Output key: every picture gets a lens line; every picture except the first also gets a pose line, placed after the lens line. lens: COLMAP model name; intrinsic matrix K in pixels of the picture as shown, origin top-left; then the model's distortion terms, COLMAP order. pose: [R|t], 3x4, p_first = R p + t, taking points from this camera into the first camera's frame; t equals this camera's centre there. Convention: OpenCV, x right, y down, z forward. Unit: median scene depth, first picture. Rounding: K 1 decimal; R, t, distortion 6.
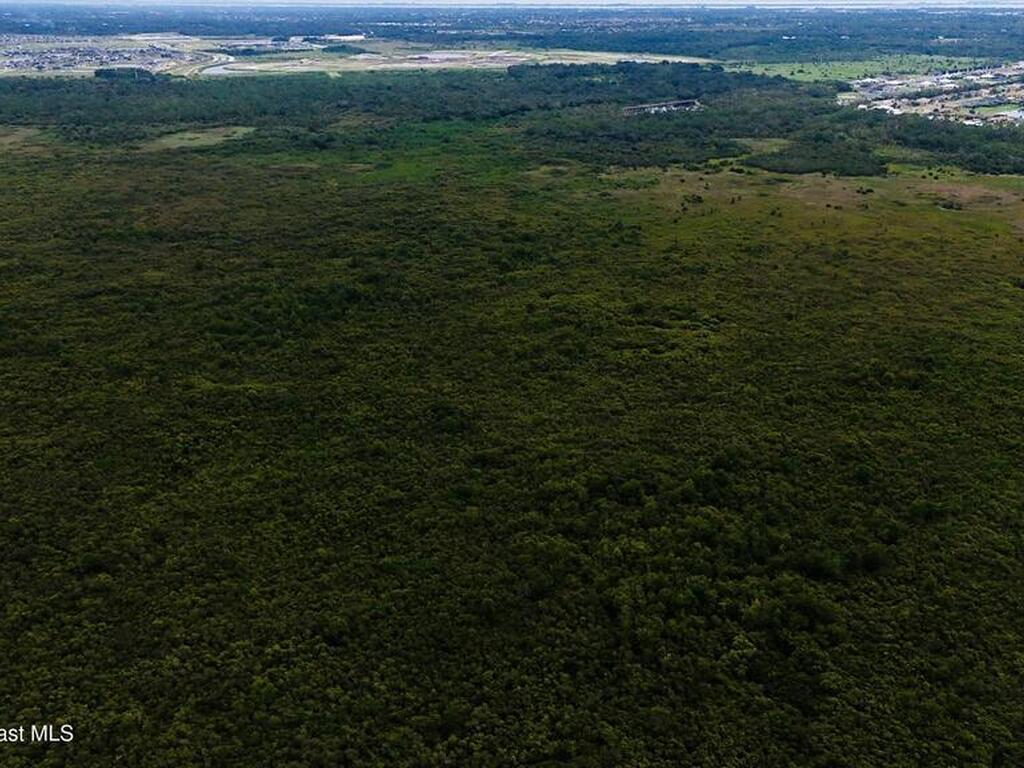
lens RADIAL K [[1033.6, 0, 507.2], [0, 1033.6, 377.1], [0, 0, 1]] dist [0.030422, 0.000000]
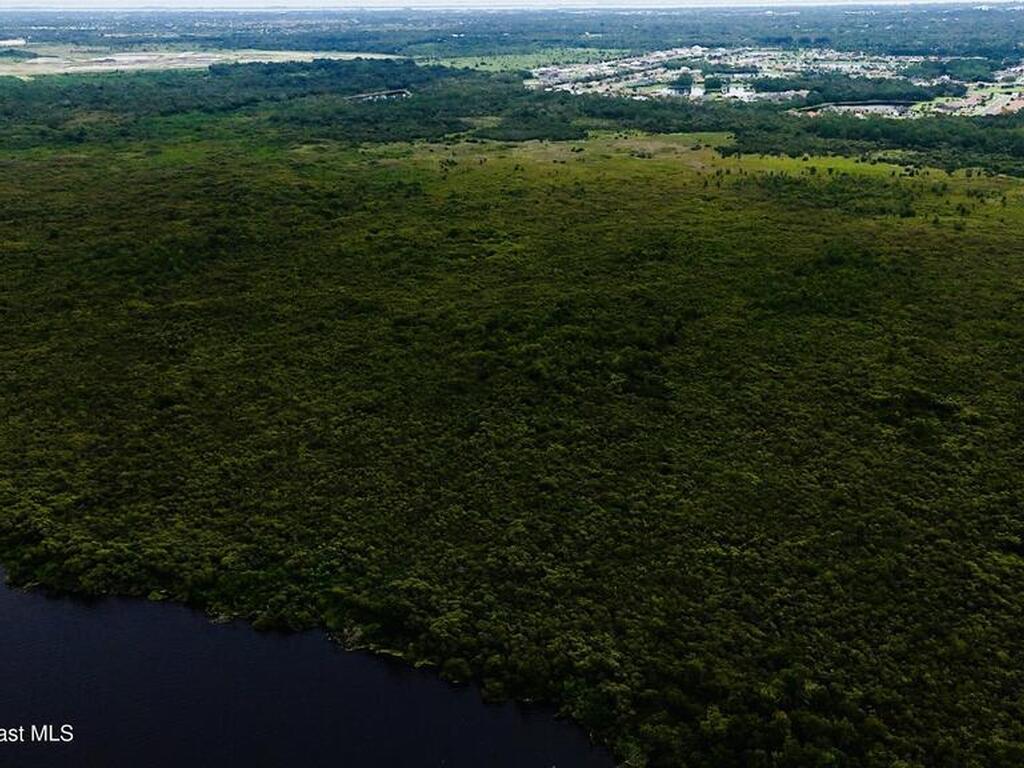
lens RADIAL K [[1033.6, 0, 516.5], [0, 1033.6, 383.9], [0, 0, 1]] dist [0.030422, 0.000000]
pose [[0.946990, -0.119454, 0.298229, -0.087513], [0.118488, 0.992725, 0.021387, 0.043888], [-0.298615, 0.015084, 0.954255, -0.110757]]
